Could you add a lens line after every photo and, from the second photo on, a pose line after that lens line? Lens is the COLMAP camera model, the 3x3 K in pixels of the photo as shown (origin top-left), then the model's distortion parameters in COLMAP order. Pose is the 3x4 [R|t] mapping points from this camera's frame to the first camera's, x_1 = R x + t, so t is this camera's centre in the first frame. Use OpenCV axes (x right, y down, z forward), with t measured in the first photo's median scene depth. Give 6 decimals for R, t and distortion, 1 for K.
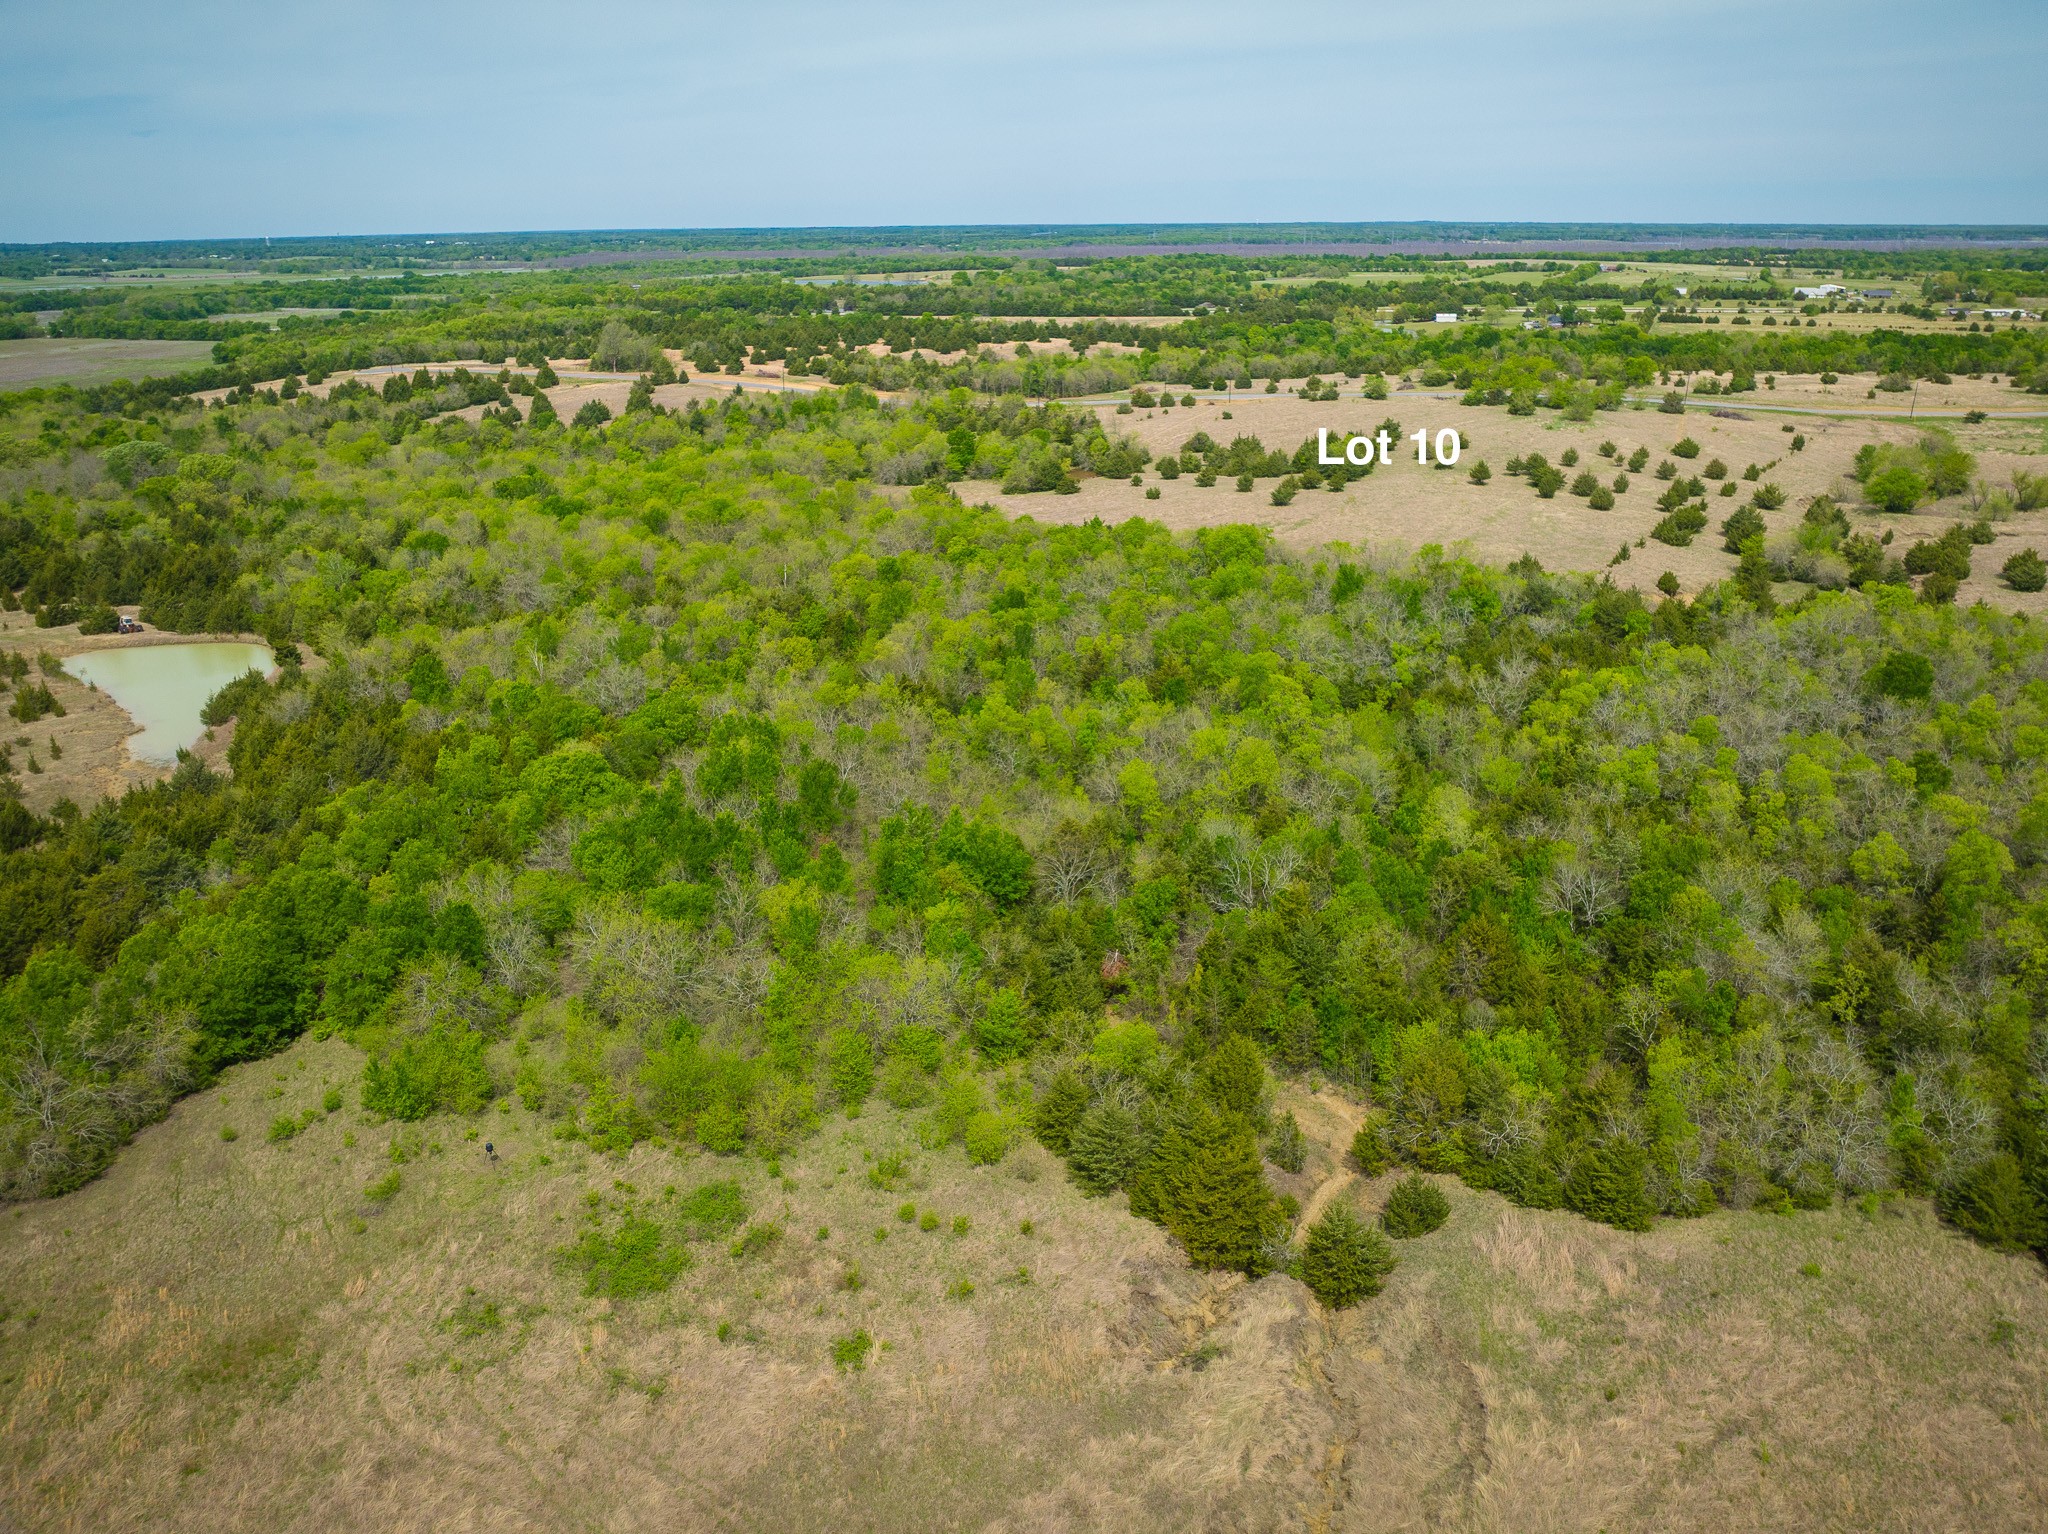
lens RADIAL K [[1427.9, 0, 1034.5], [0, 1427.9, 775.6], [0, 0, 1]] dist [-0.029194, -0.005251]
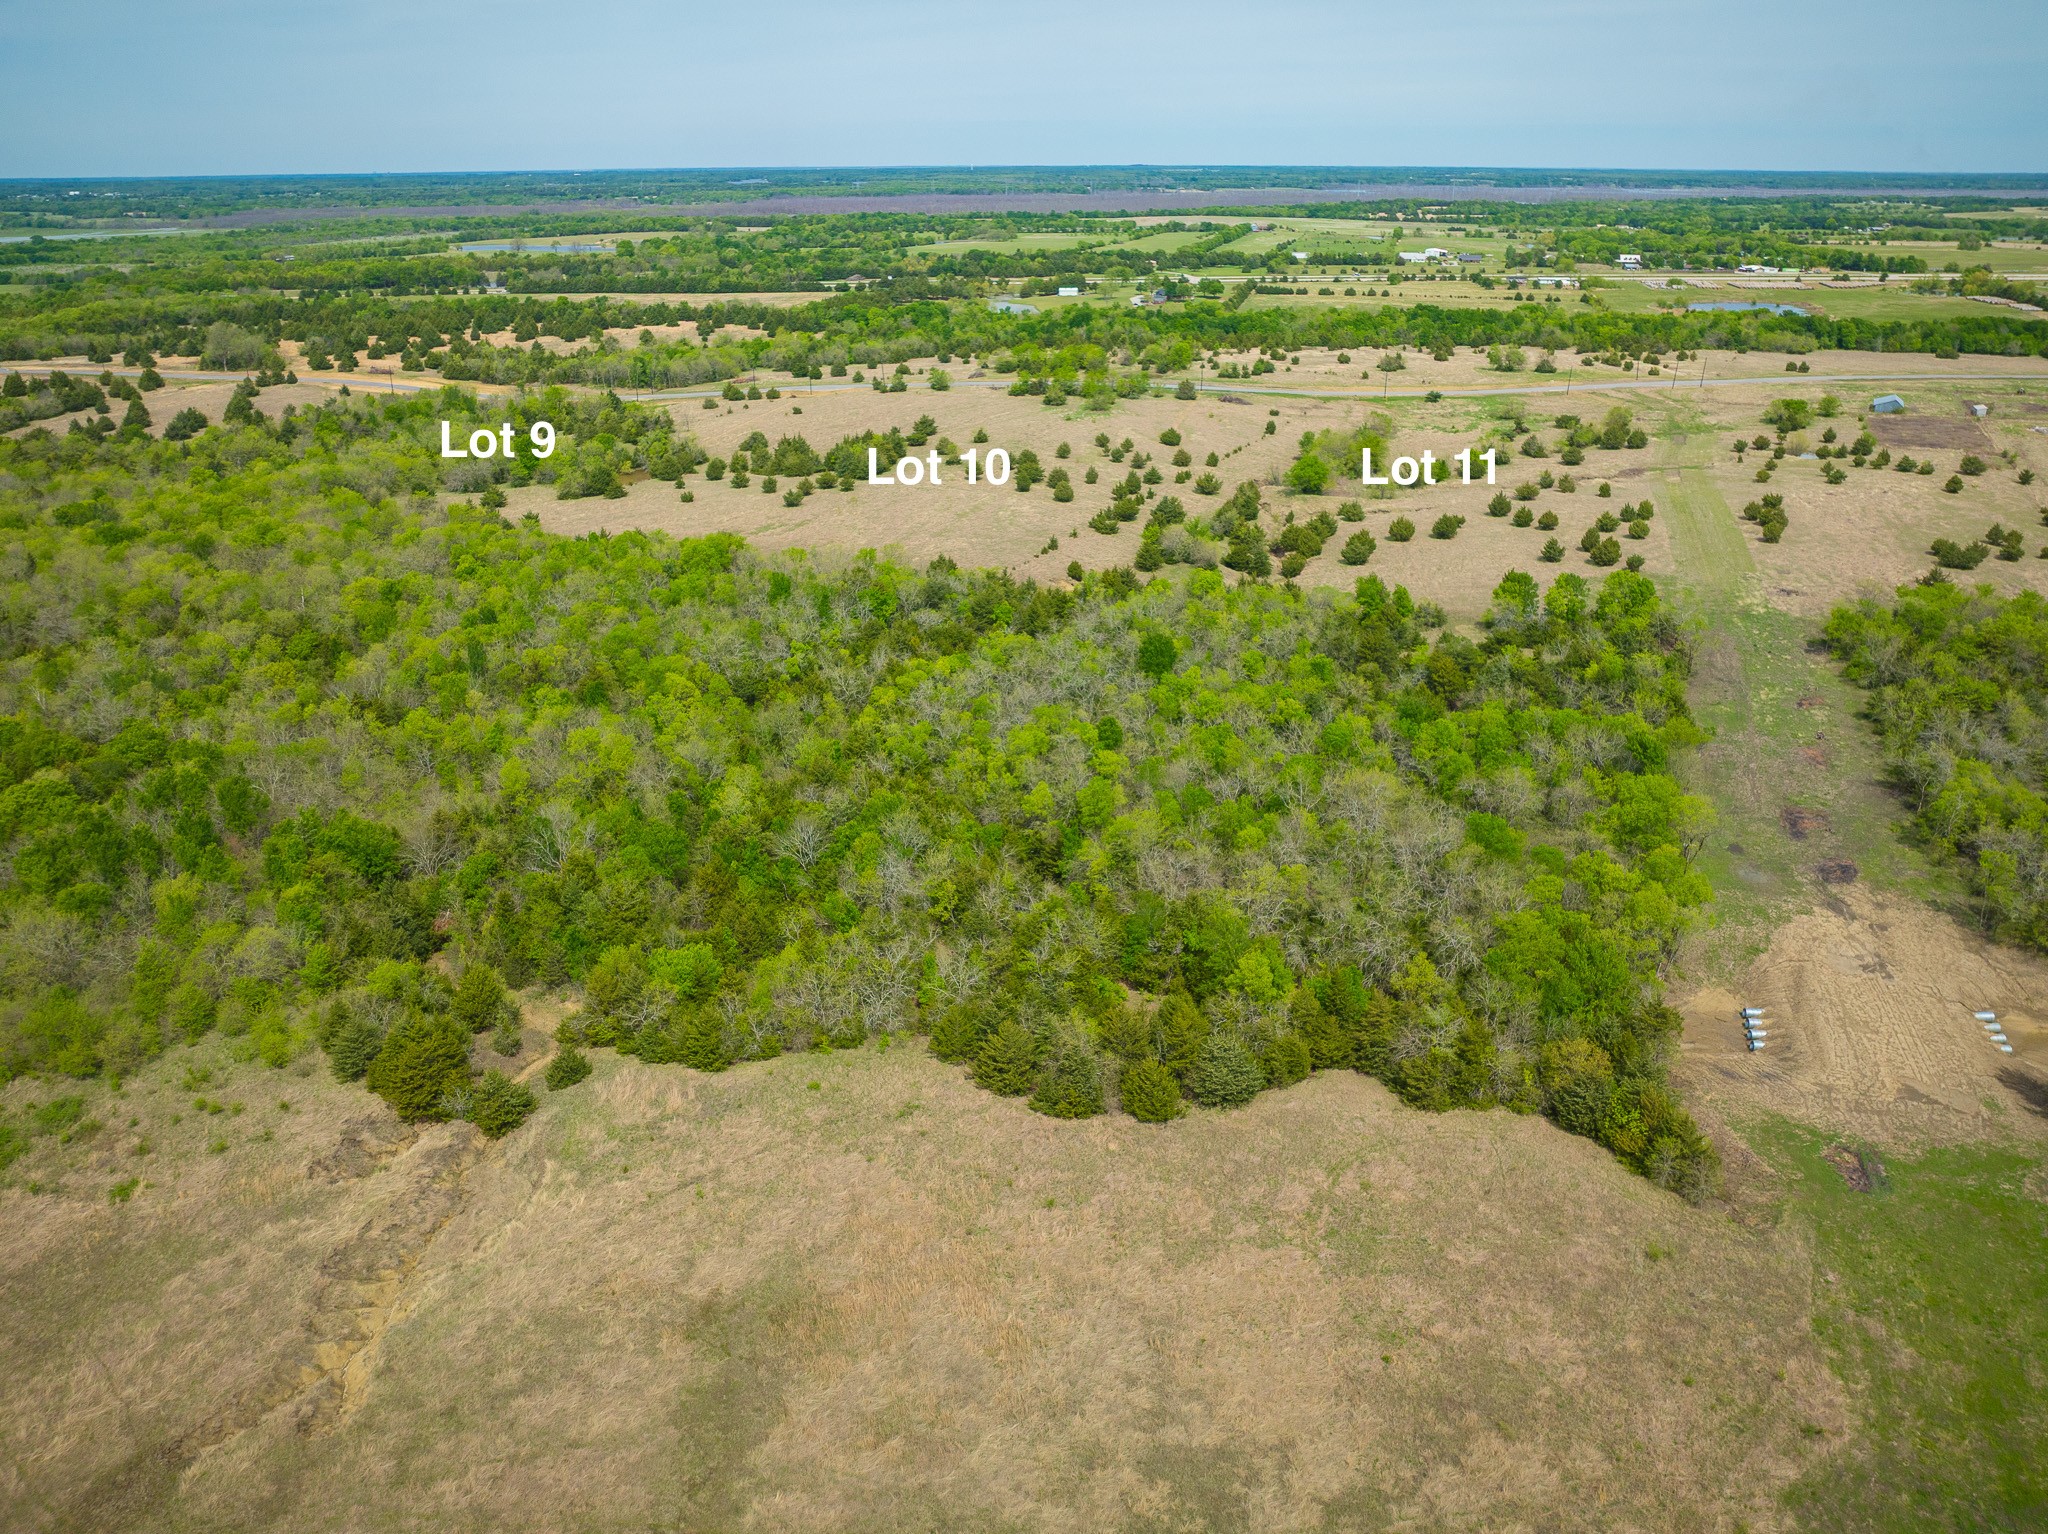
lens RADIAL K [[1439.8, 0, 1024.0], [0, 1439.8, 767.0], [0, 0, 1]] dist [-0.042451, 0.011898]
pose [[0.985120, -0.063467, 0.159721, 0.131419], [0.058894, 0.997712, 0.033205, -0.007800], [-0.161463, -0.023304, 0.986604, -0.135863]]
